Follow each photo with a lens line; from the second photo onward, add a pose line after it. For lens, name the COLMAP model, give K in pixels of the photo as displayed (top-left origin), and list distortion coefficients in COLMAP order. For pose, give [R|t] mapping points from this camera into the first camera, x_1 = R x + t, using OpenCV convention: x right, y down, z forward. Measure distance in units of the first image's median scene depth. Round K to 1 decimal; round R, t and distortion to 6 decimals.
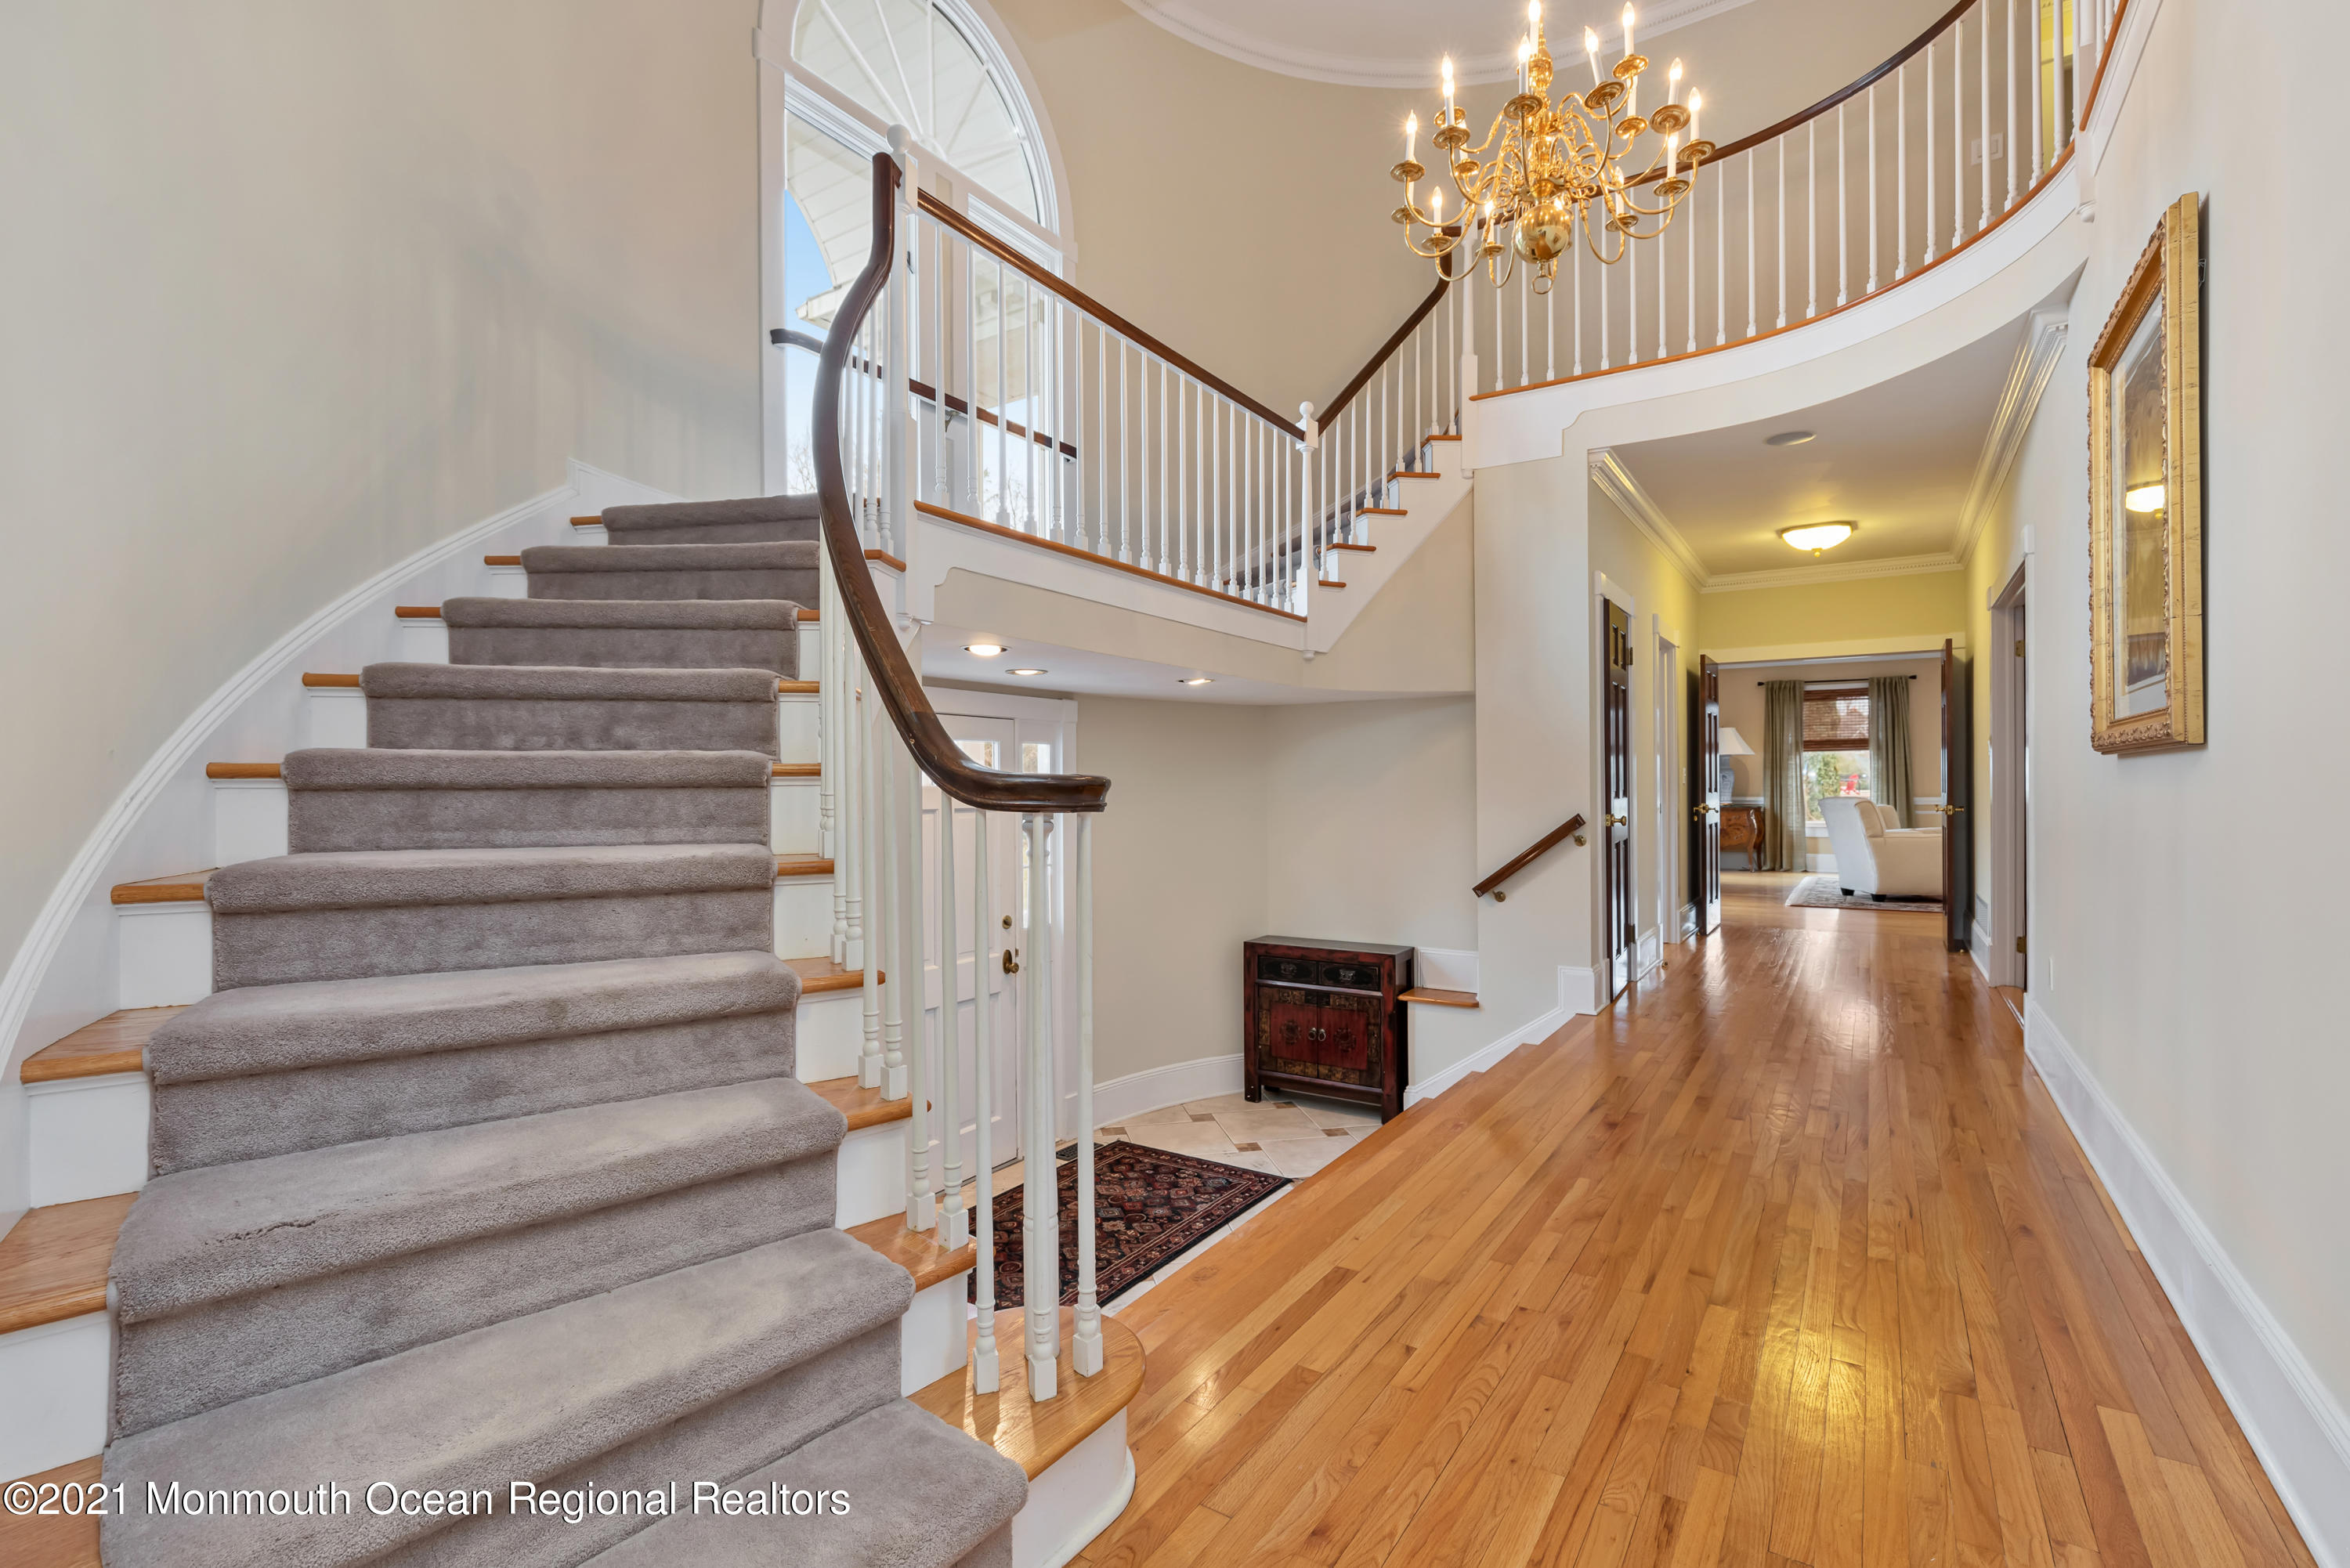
lens RADIAL K [[1058.8, 0, 1177.4], [0, 1058.8, 785.4], [0, 0, 1]] dist [0.011153, 0.000506]
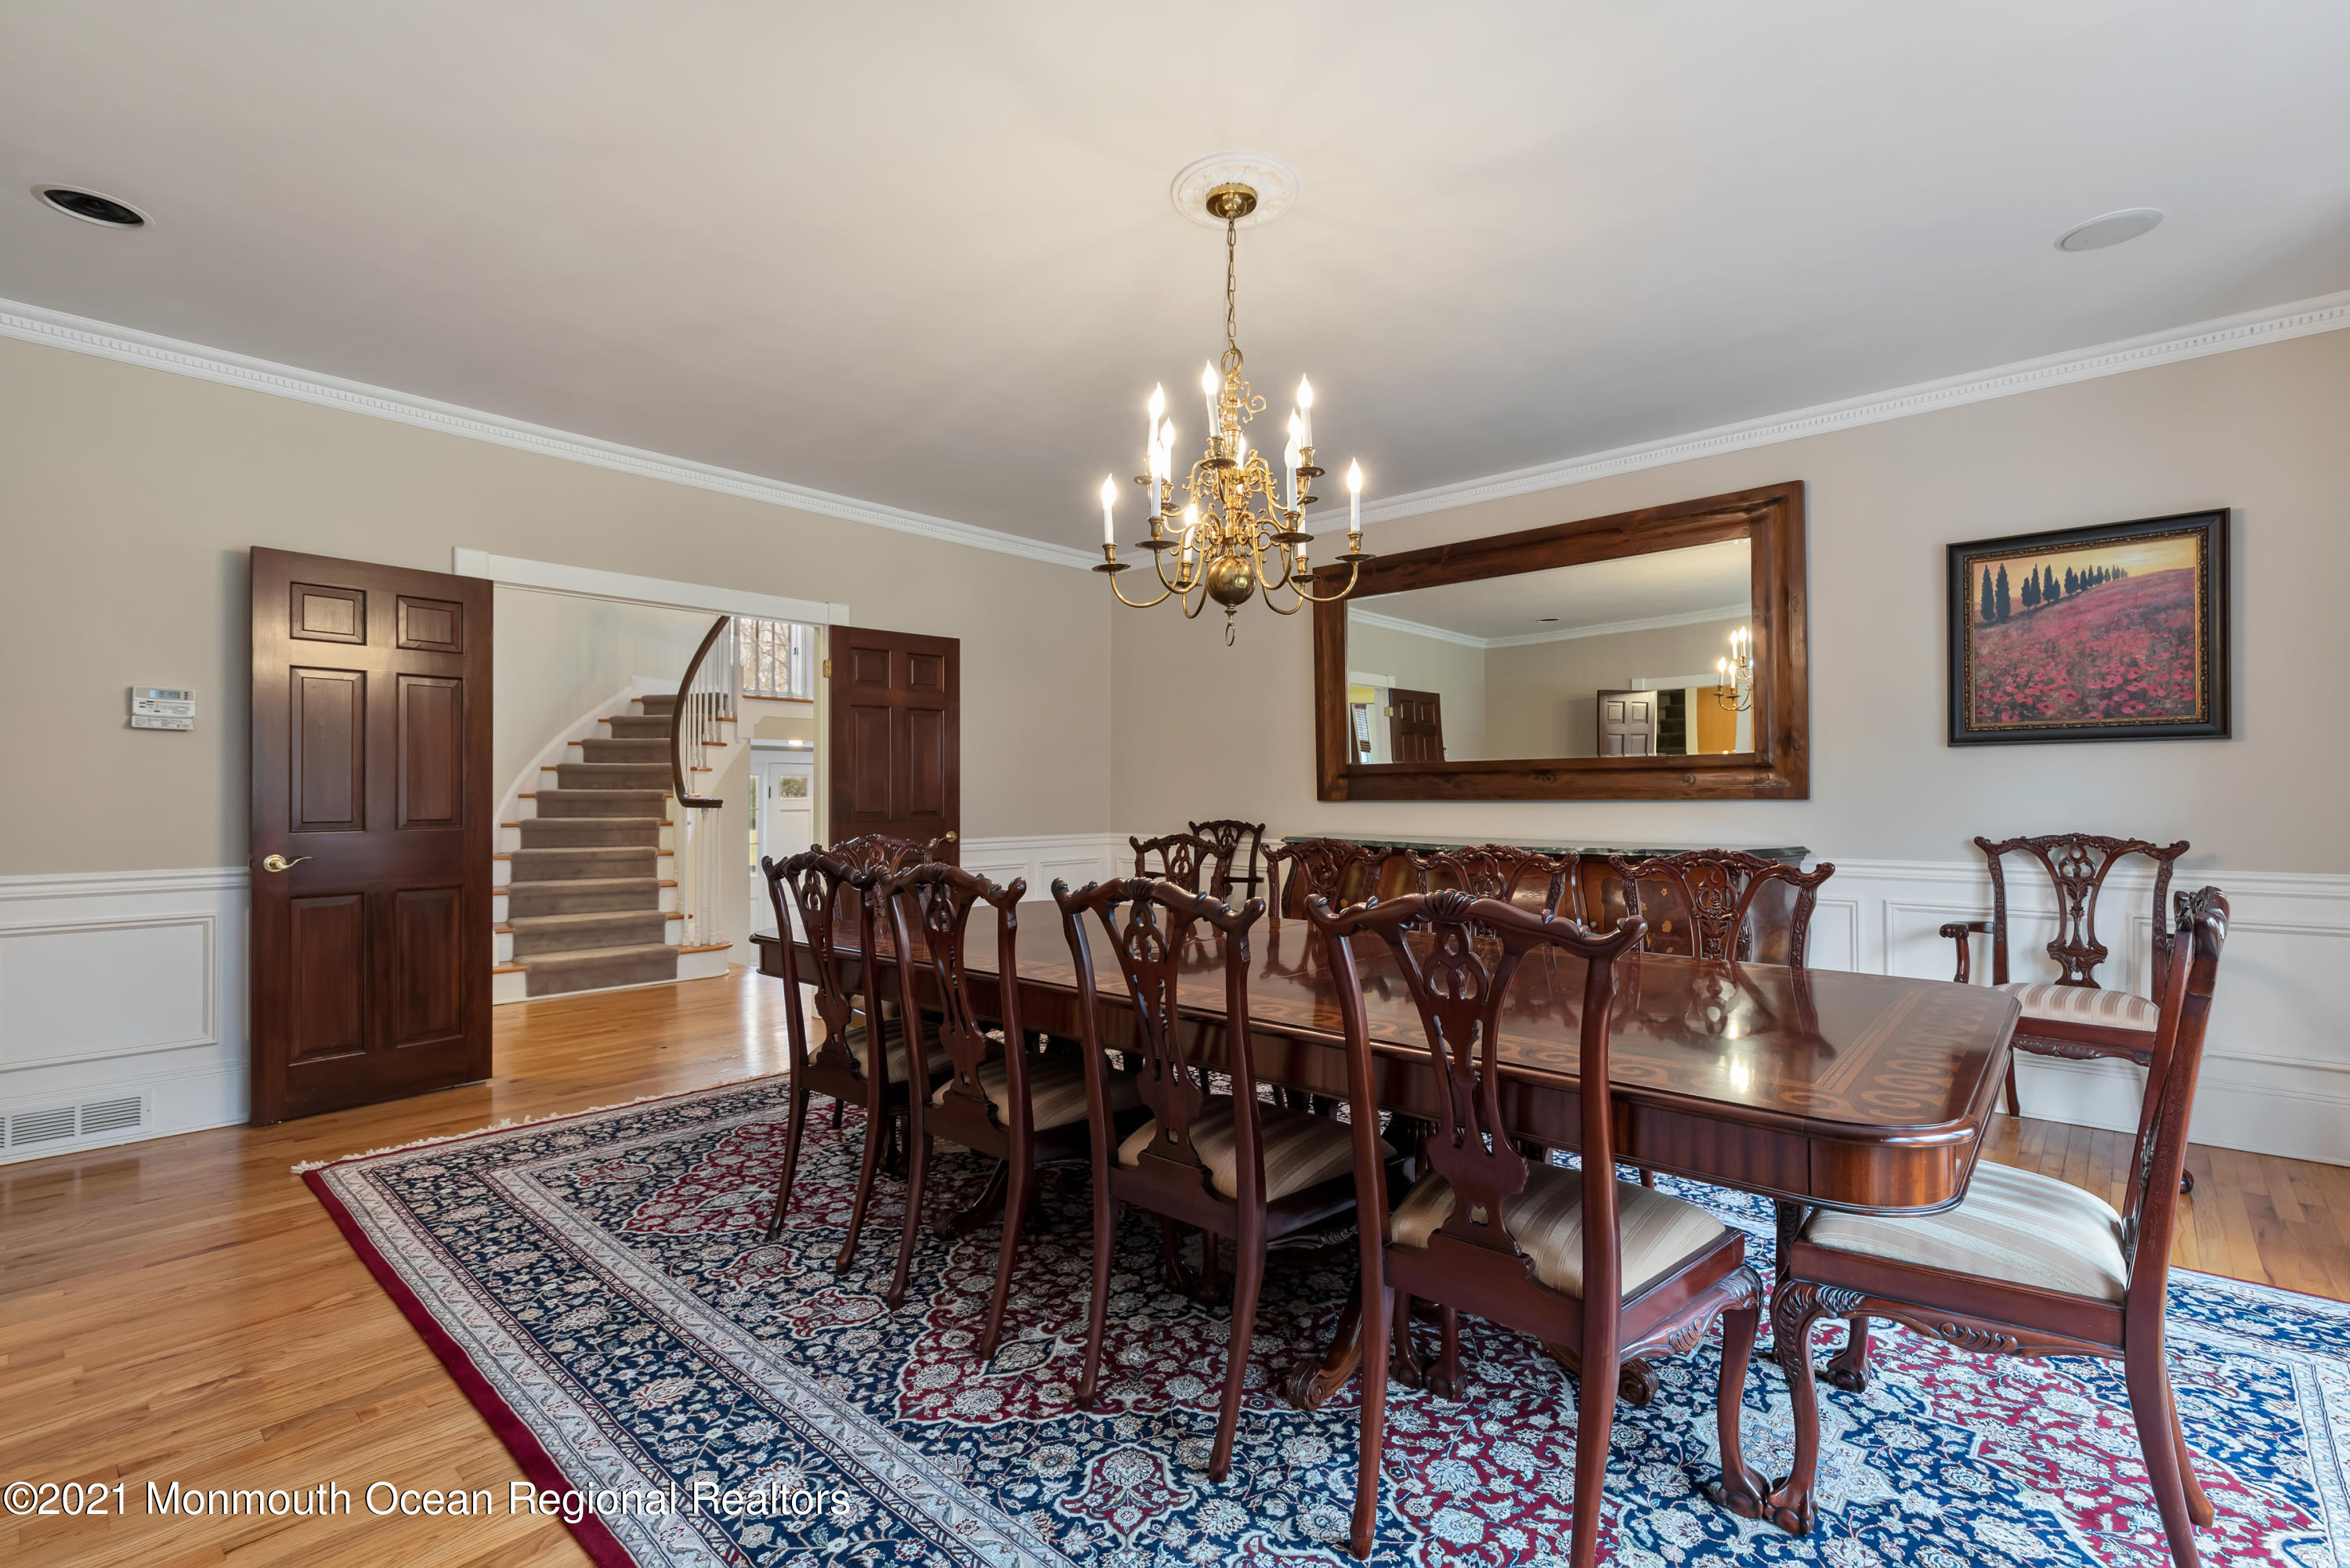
lens RADIAL K [[1058.8, 0, 1194.2], [0, 1058.8, 793.9], [0, 0, 1]] dist [0.011153, 0.000506]
pose [[0.988329, -0.001653, -0.152328, 1.921954], [0.002832, 0.999968, 0.007524, -0.040744], [0.152311, -0.007867, 0.988301, -2.230561]]
